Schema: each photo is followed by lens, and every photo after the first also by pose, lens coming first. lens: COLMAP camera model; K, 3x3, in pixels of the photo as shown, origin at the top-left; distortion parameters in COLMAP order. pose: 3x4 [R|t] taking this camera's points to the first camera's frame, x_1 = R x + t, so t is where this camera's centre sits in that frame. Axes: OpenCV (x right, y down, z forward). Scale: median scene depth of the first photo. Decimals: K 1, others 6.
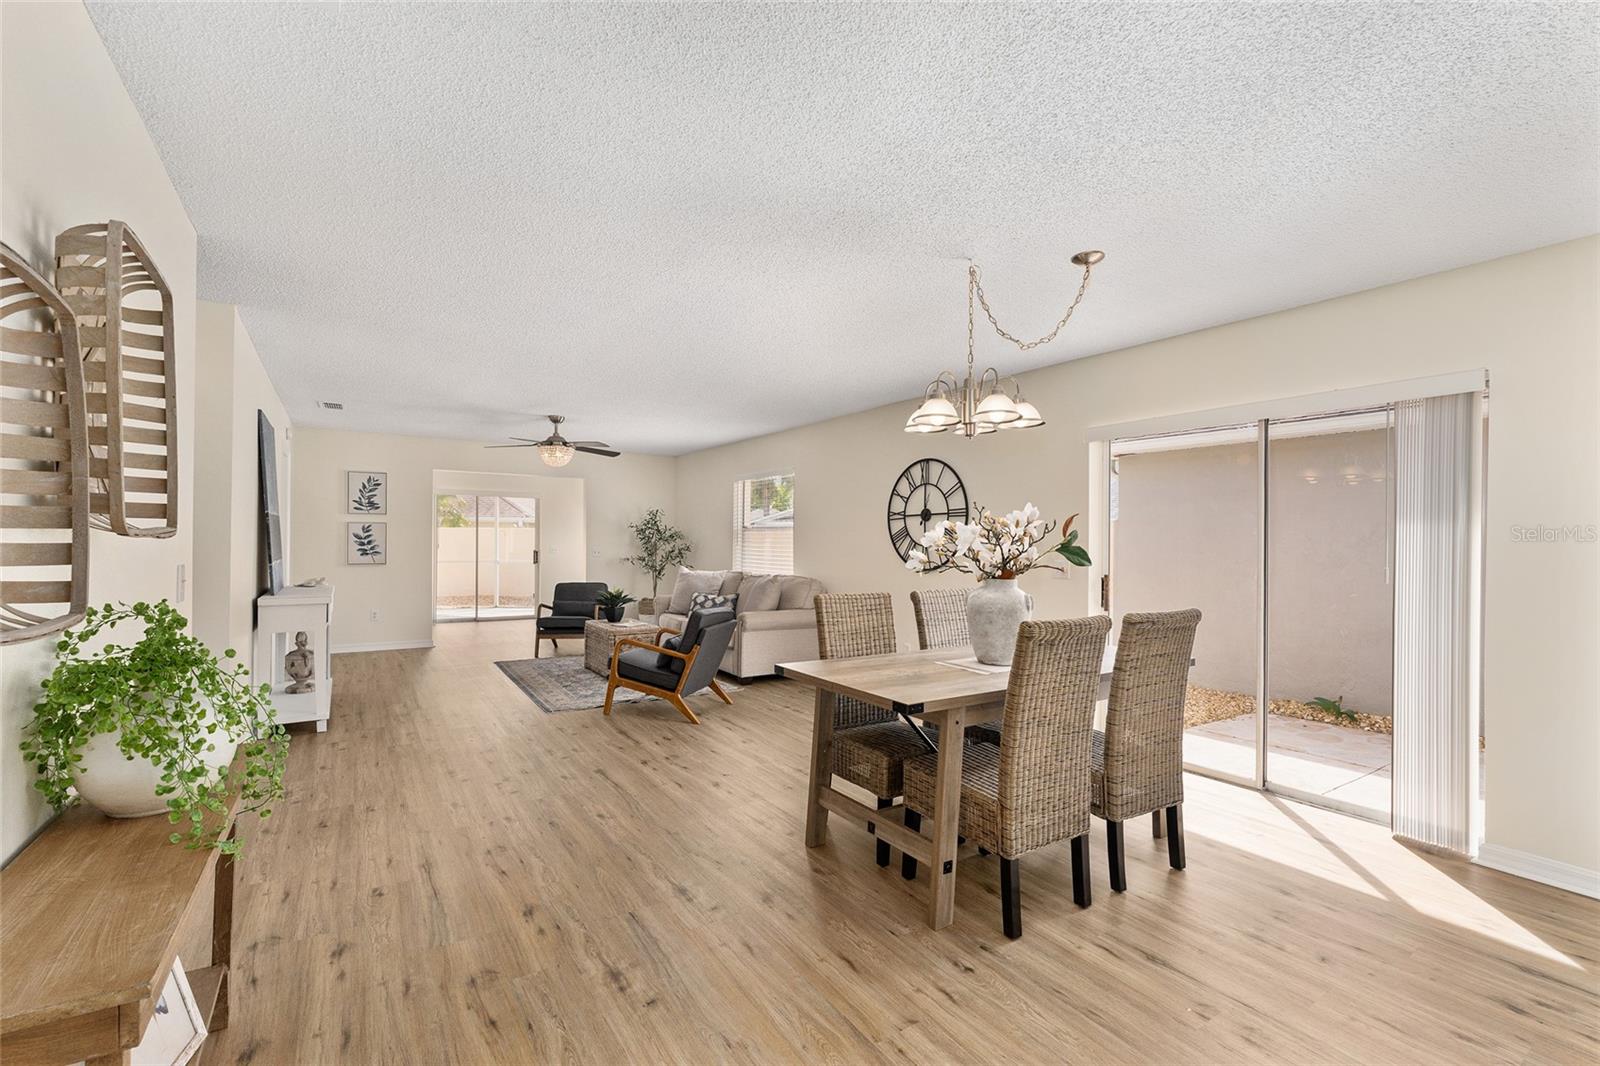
lens RADIAL K [[686.9, 0, 789.9], [0, 686.9, 540.7], [0, 0, 1]] dist [0.001882, -0.000103]
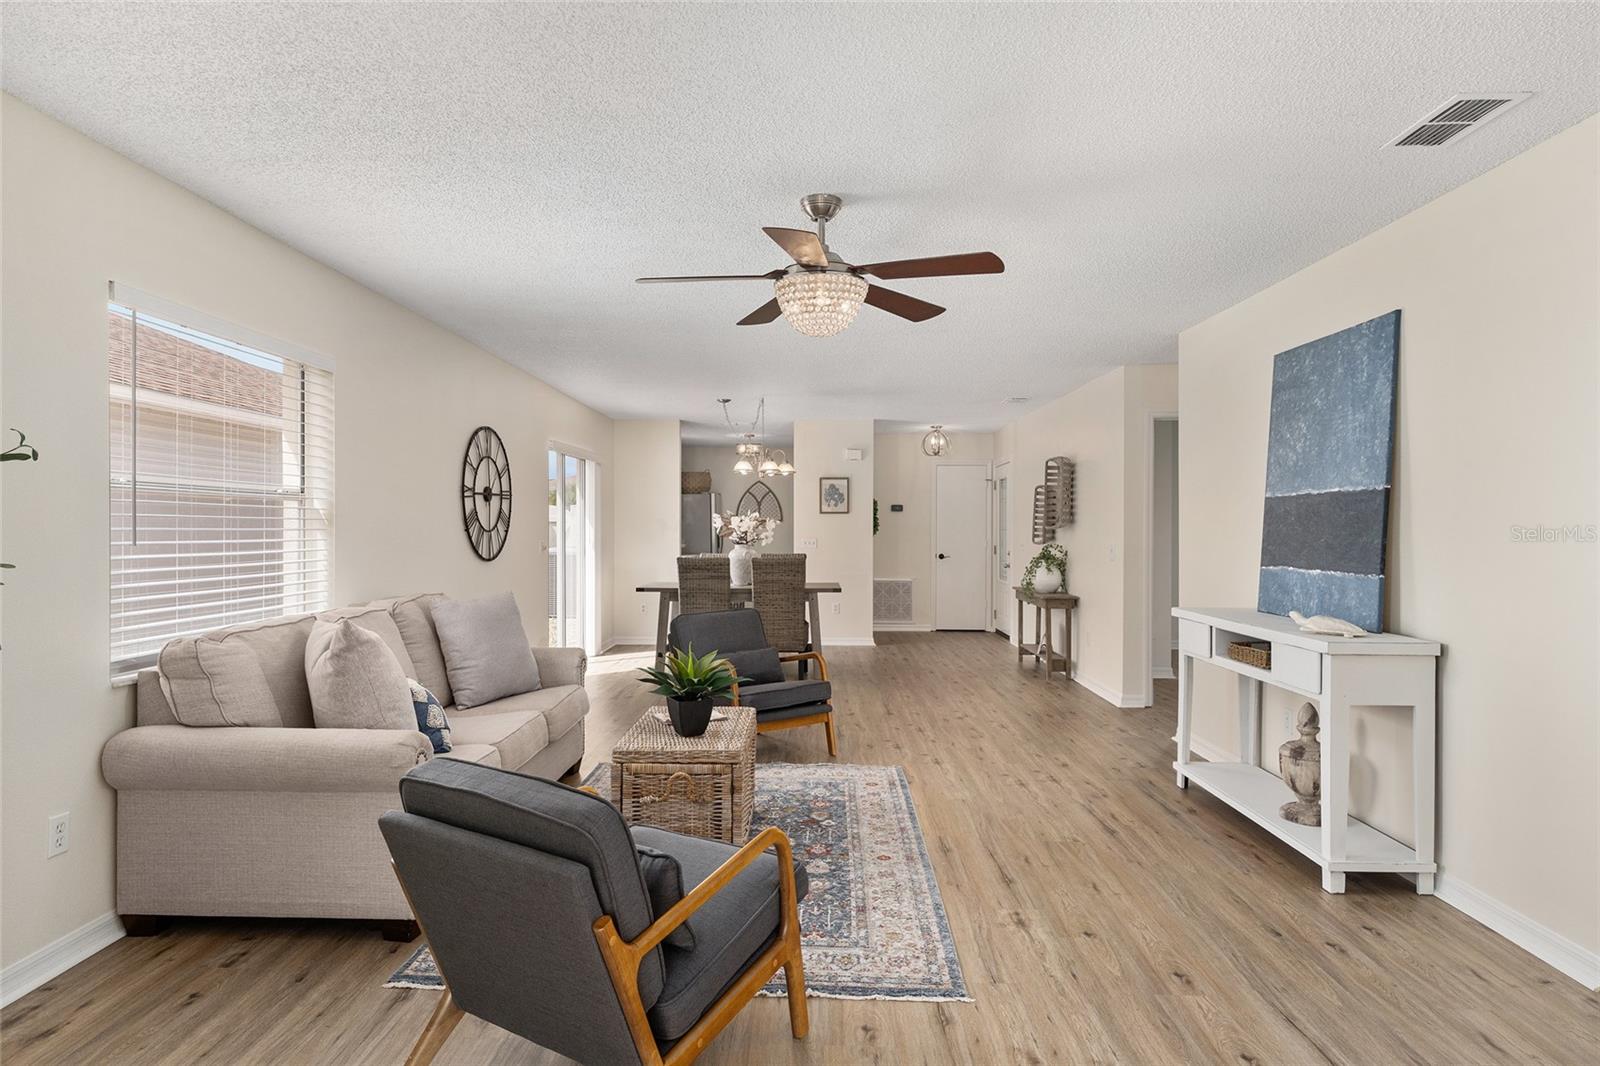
lens RADIAL K [[911.8, 0, 788.6], [0, 911.8, 538.8], [0, 0, 1]] dist [0.005351, 0.000332]
pose [[-0.825287, -0.018612, 0.564406, -1.413049], [-0.011111, 0.999798, 0.016723, -0.011010], [-0.564604, 0.007531, -0.825328, 3.310123]]
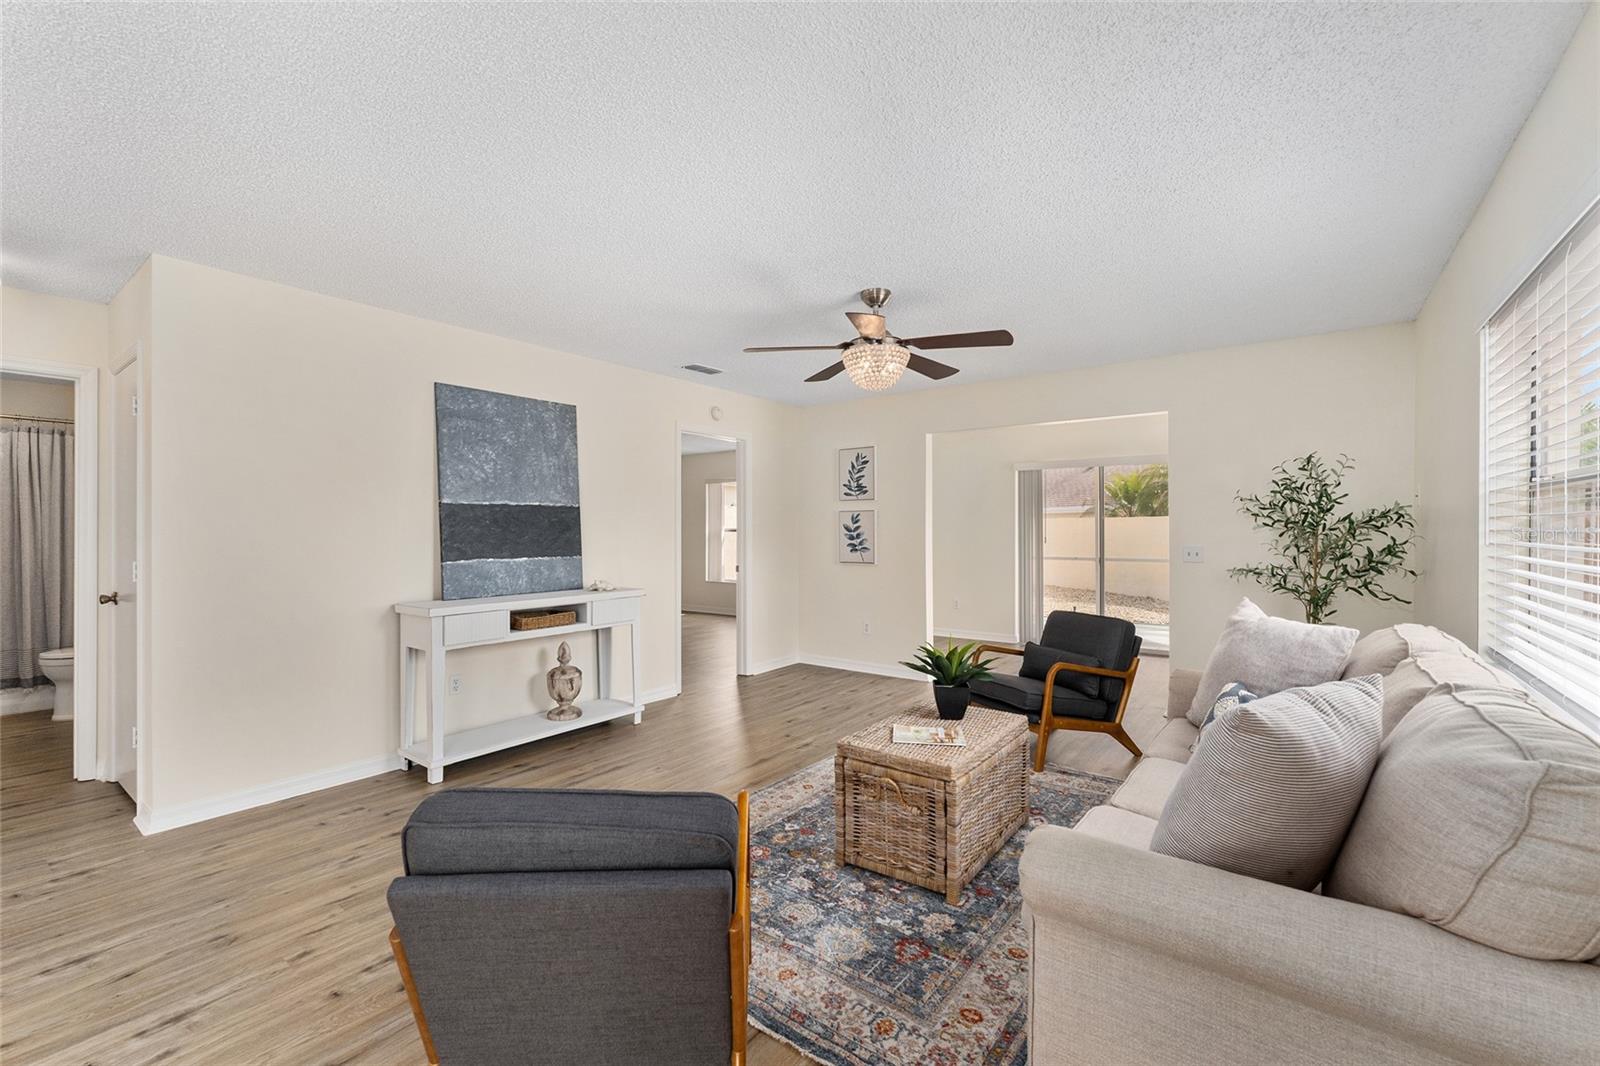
lens RADIAL K [[686.9, 0, 788.5], [0, 686.9, 527.9], [0, 0, 1]] dist [0.001882, -0.000103]
pose [[0.343855, -0.013480, -0.938926, 0.287862], [0.006221, 0.999908, -0.012078, 0.006575], [0.939002, -0.001688, 0.343907, 1.775259]]
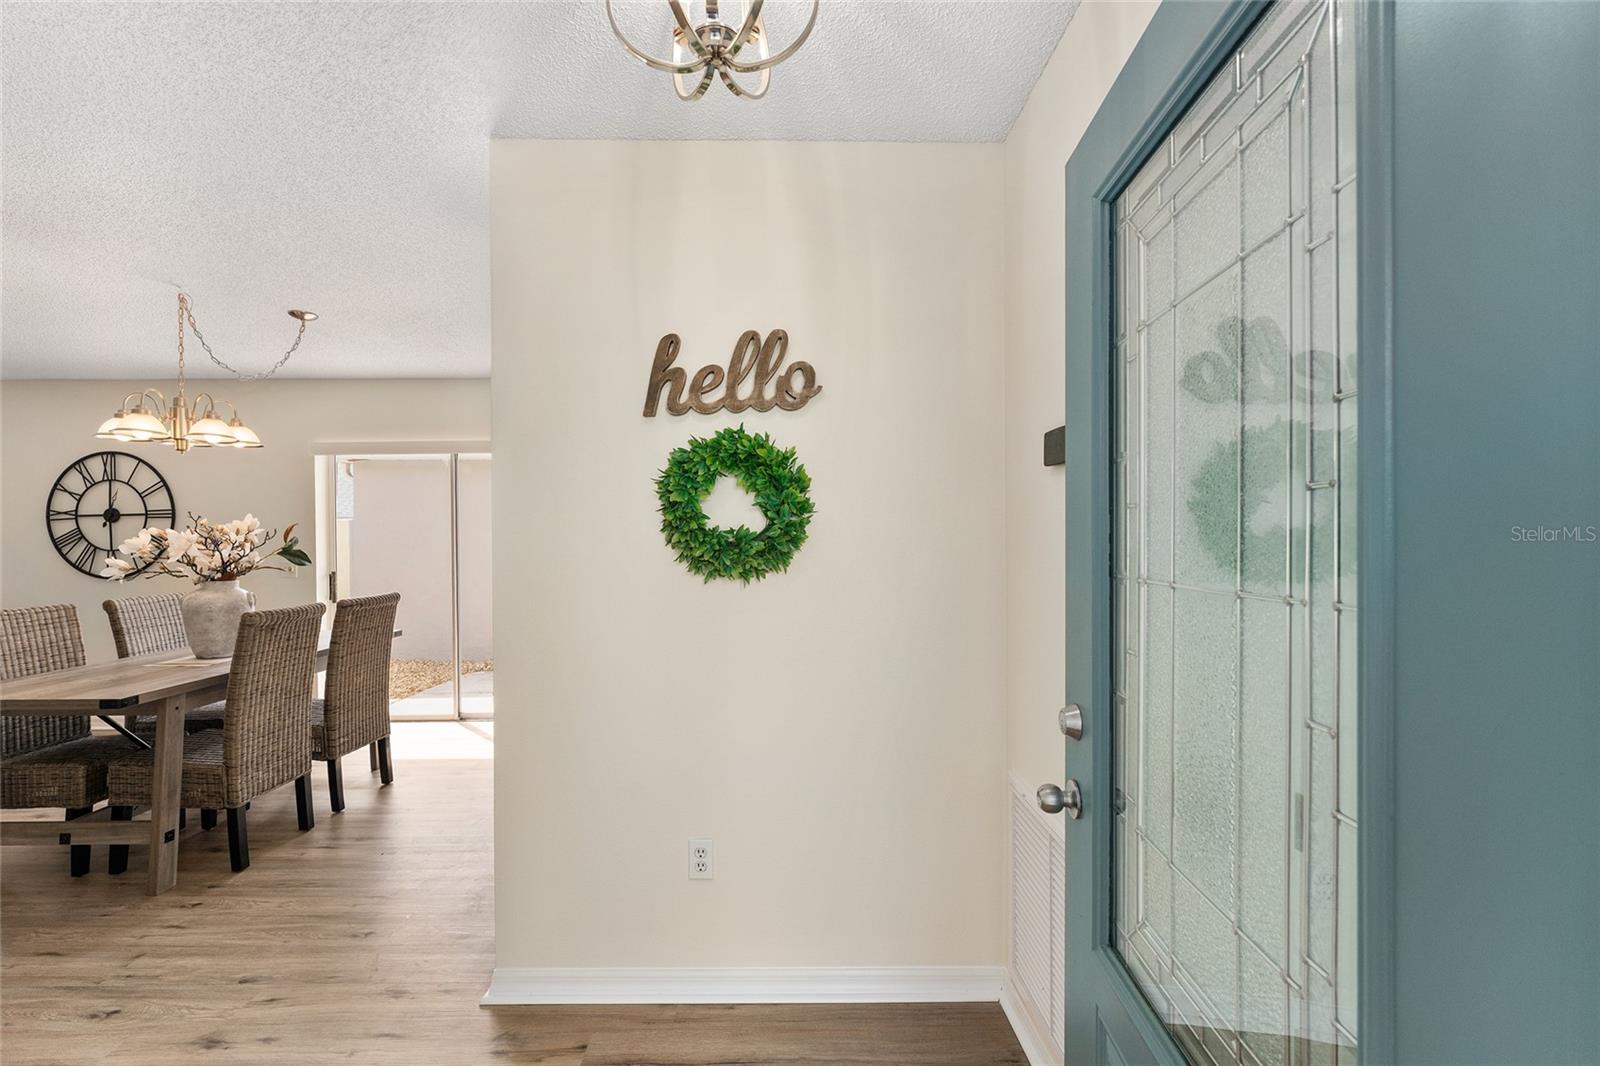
lens RADIAL K [[665.5, 0, 788.0], [0, 665.5, 539.6], [0, 0, 1]] dist [-0.008544, 0.001098]
pose [[0.530899, -0.016816, 0.847268, -0.116046], [0.010443, 0.999857, 0.013301, -0.016369], [-0.847371, 0.001787, 0.530998, -0.361301]]
